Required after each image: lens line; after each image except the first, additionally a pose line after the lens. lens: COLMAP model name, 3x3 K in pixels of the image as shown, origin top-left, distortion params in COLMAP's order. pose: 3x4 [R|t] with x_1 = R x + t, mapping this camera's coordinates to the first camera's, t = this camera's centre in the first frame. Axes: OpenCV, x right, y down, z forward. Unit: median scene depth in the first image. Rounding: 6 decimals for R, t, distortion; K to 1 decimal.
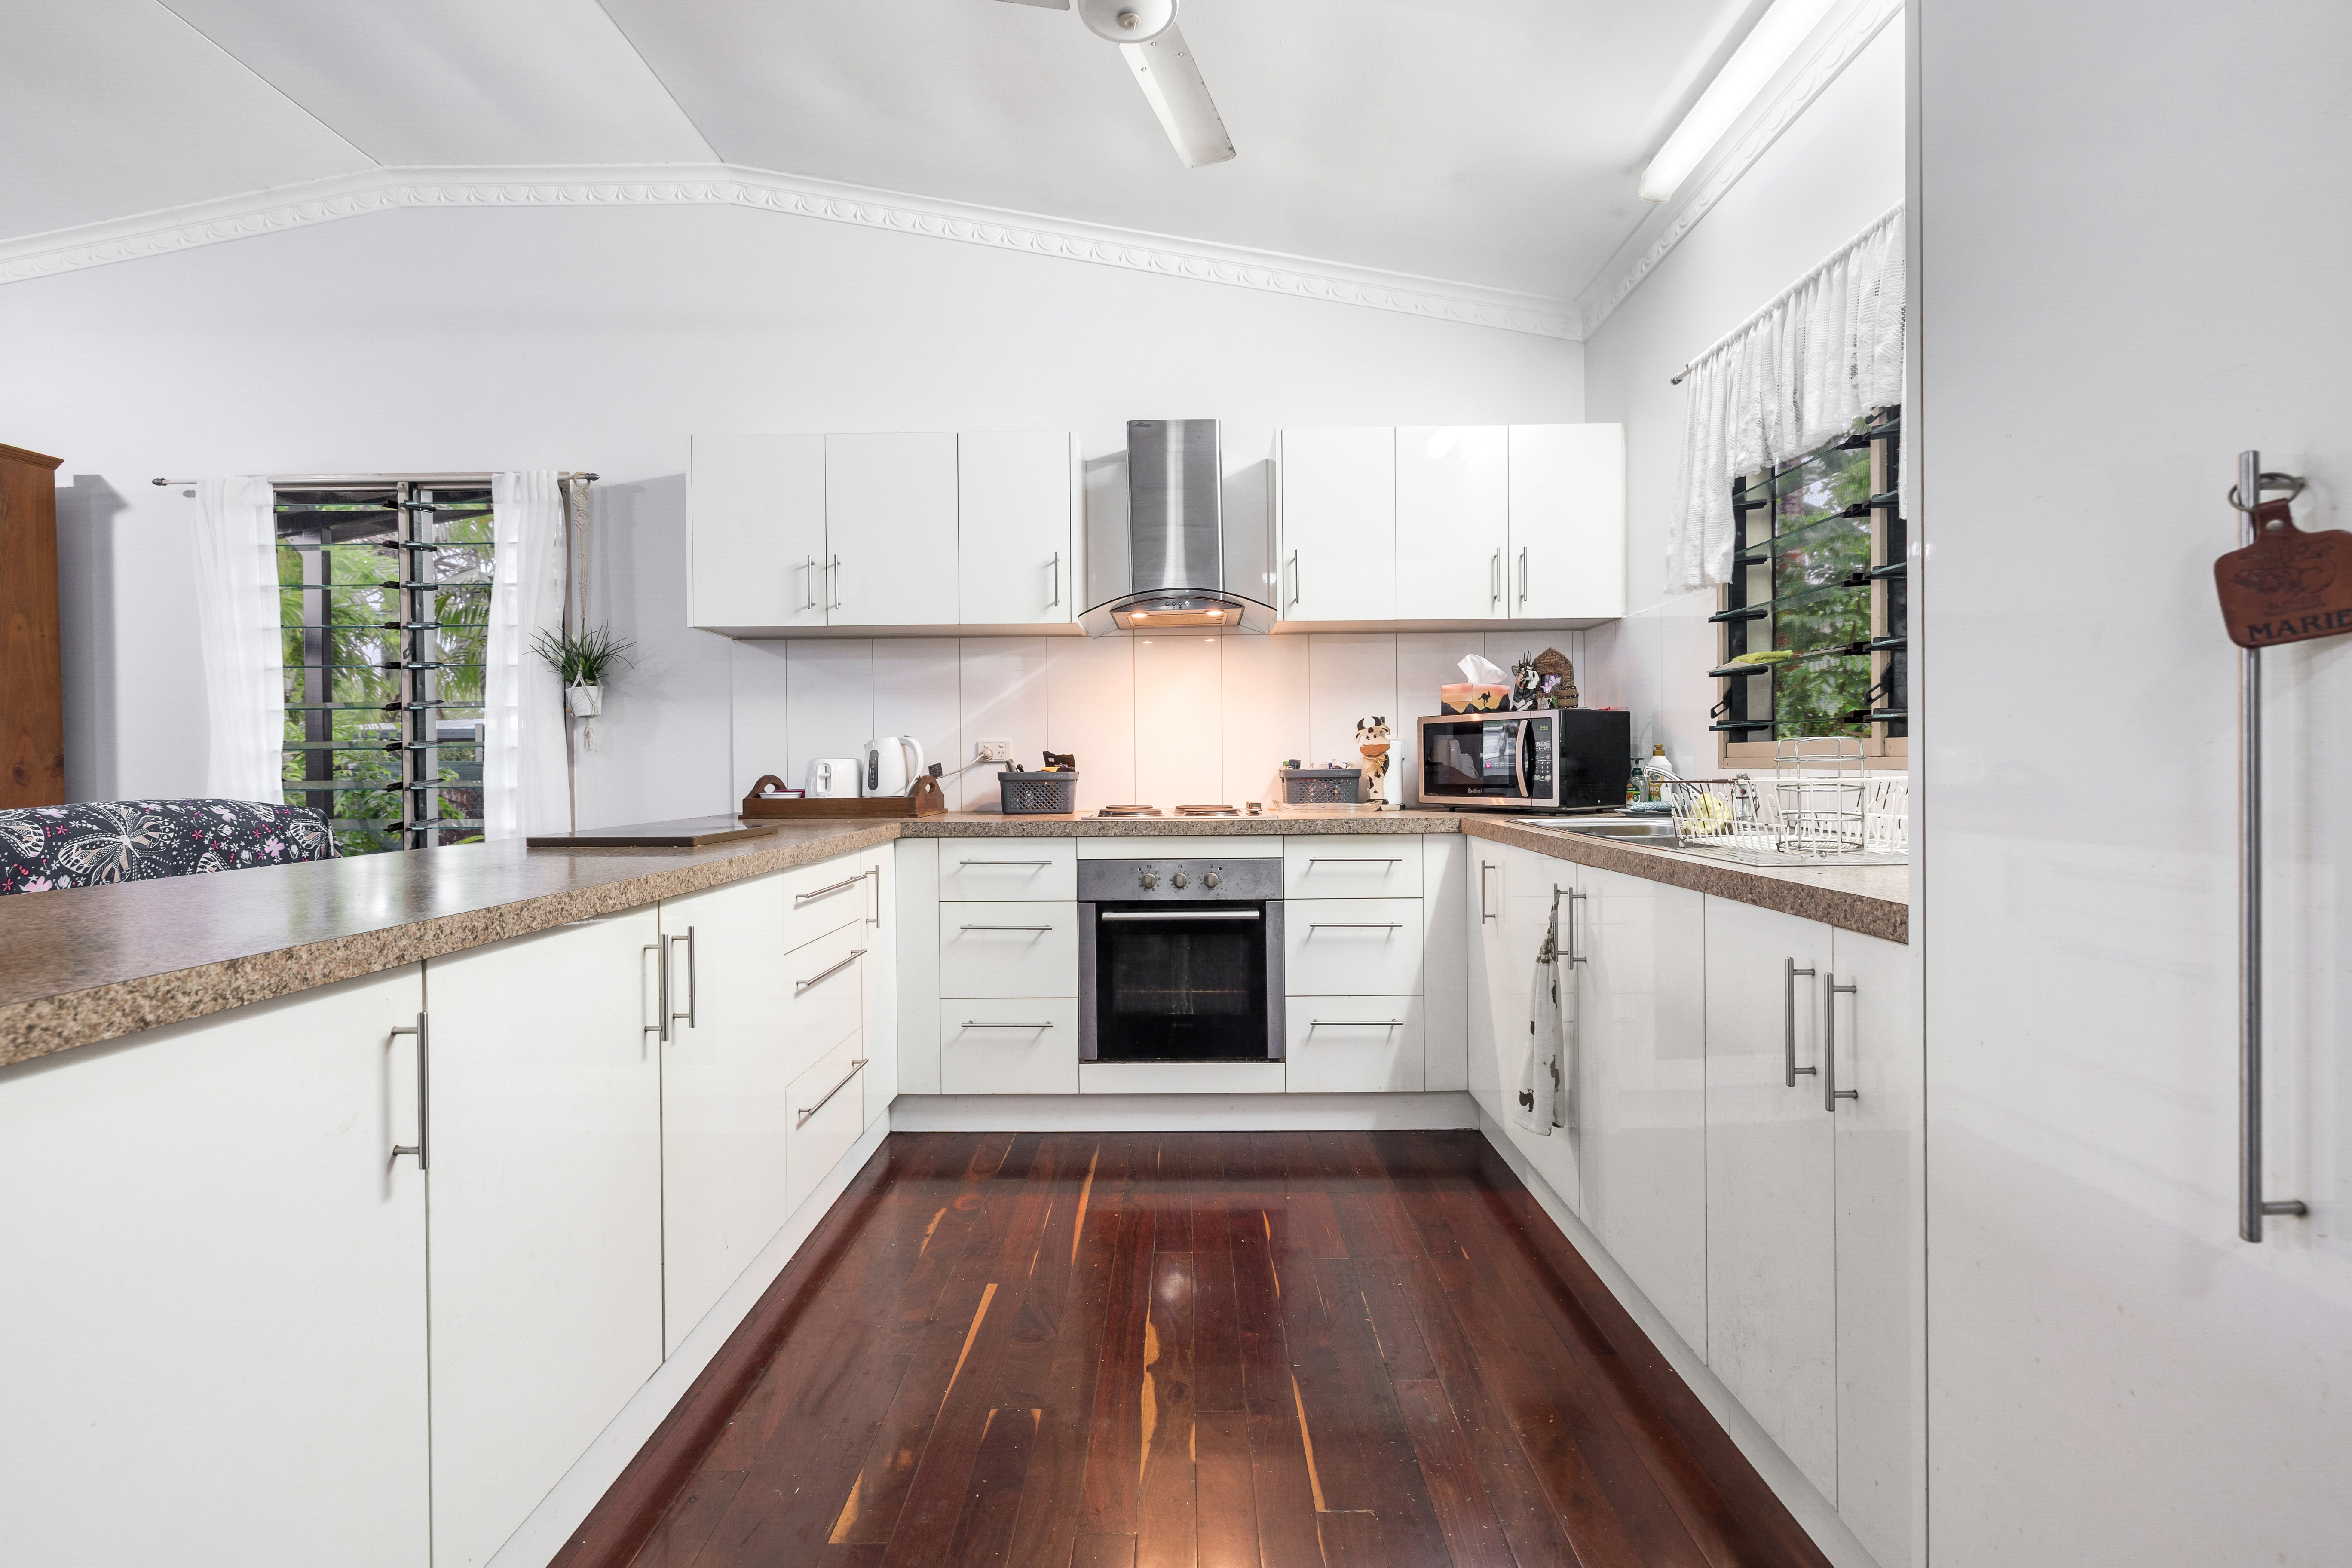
lens RADIAL K [[1005.1, 0, 1160.4], [0, 1005.1, 769.7], [0, 0, 1]] dist [0.001869, 0.000455]
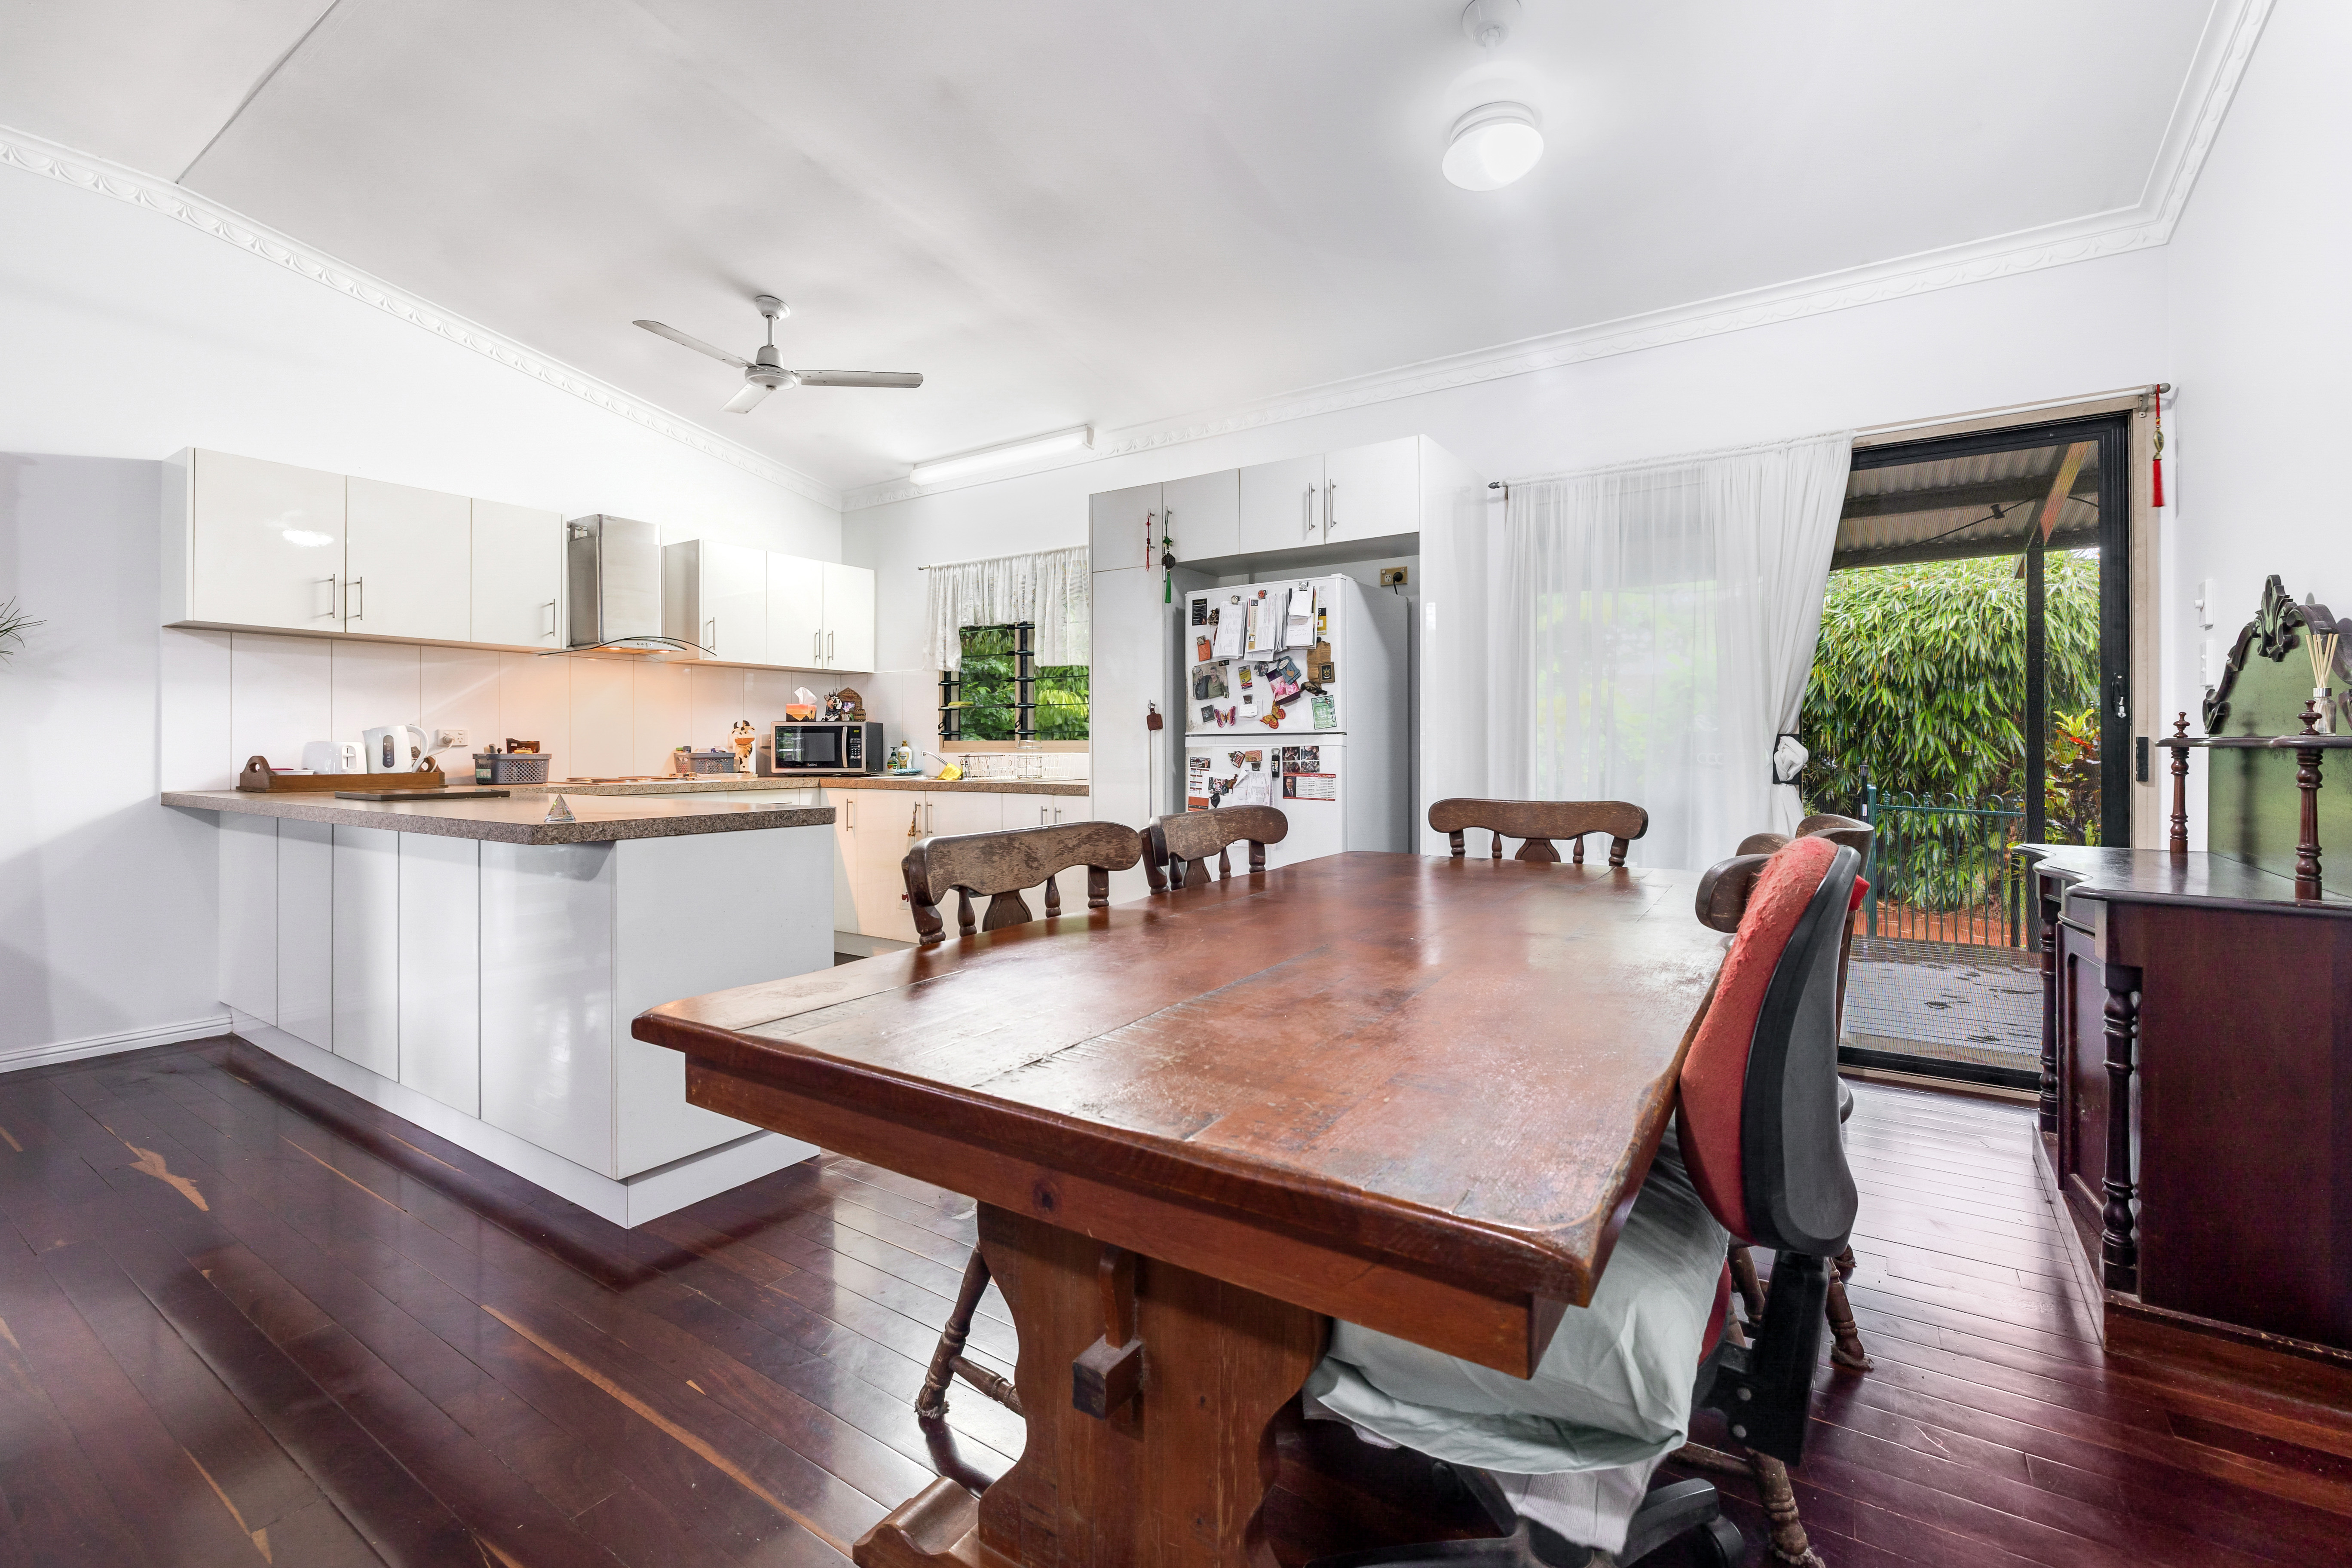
lens RADIAL K [[1005.1, 0, 1191.5], [0, 1005.1, 742.3], [0, 0, 1]] dist [0.001869, 0.000455]
pose [[0.537384, 0.013497, 0.843230, -0.804198], [0.001563, 0.999854, -0.017000, 0.011770], [-0.843336, 0.010454, 0.537285, -0.512270]]
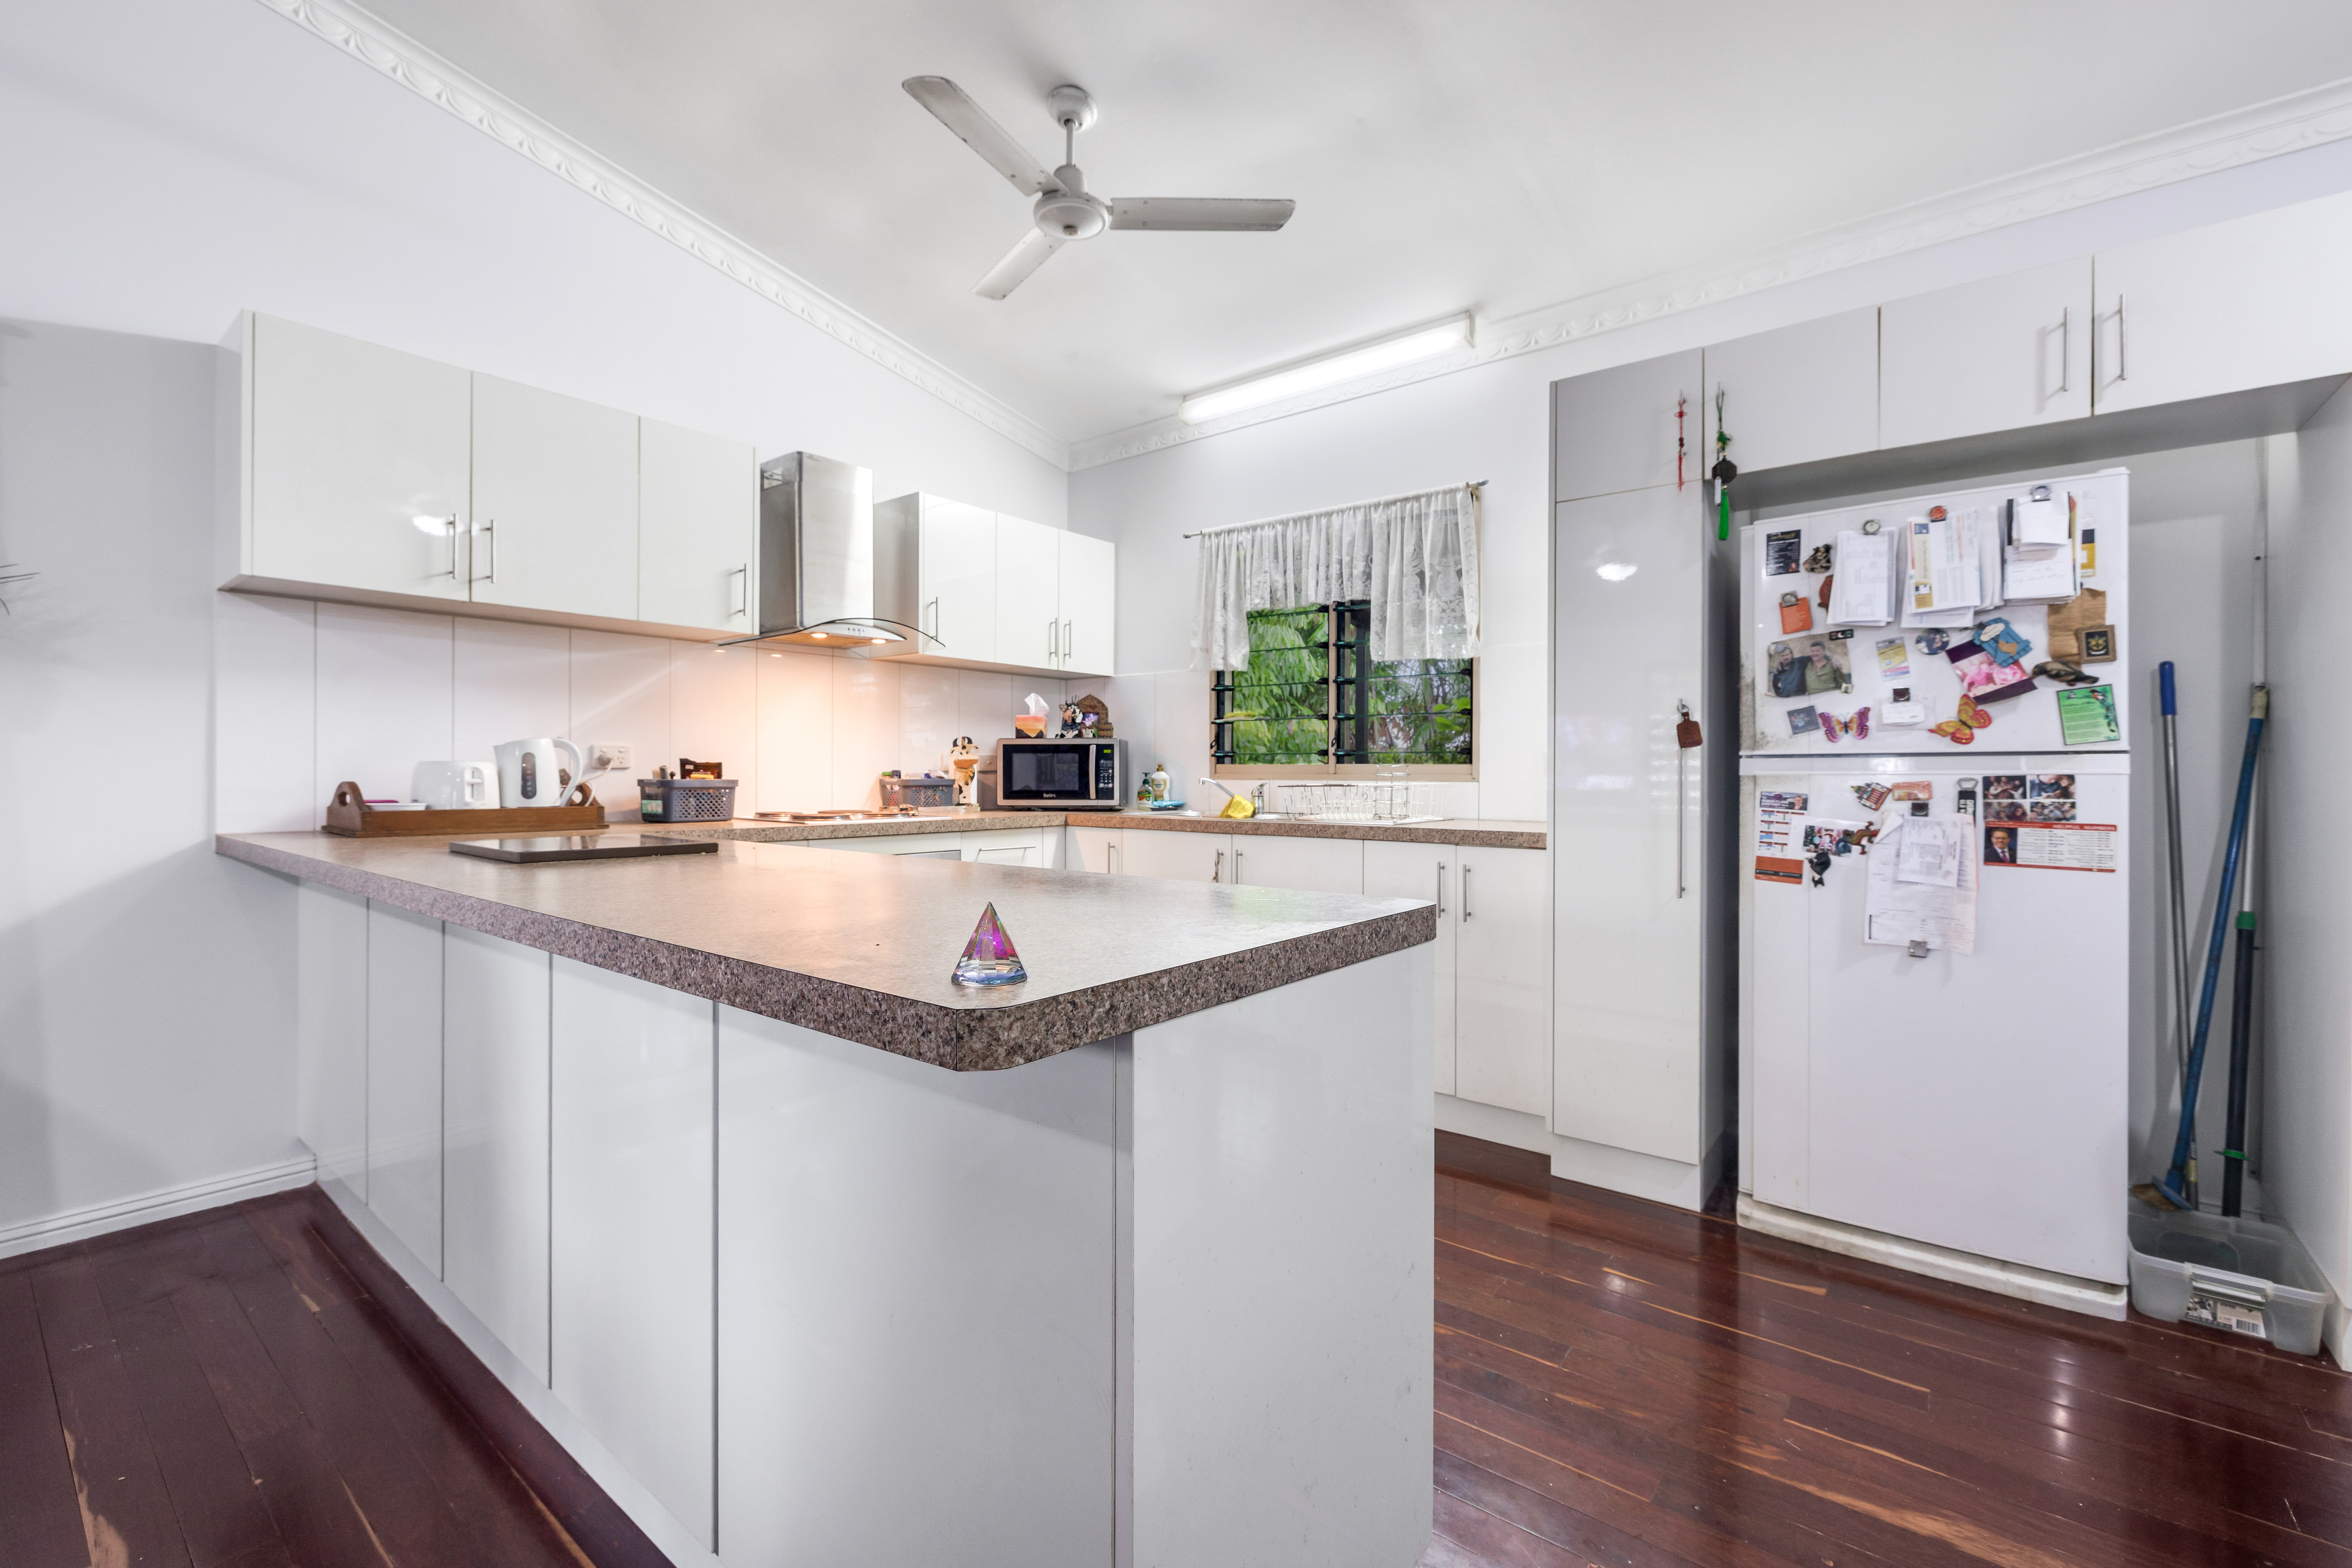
lens RADIAL K [[1005.1, 0, 1188.6], [0, 1005.1, 772.6], [0, 0, 1]] dist [0.001869, 0.000455]
pose [[0.609464, 0.012357, 0.792718, -0.625601], [-0.004317, 0.999915, -0.012268, 0.005804], [-0.792802, 0.004055, 0.609465, 0.024326]]
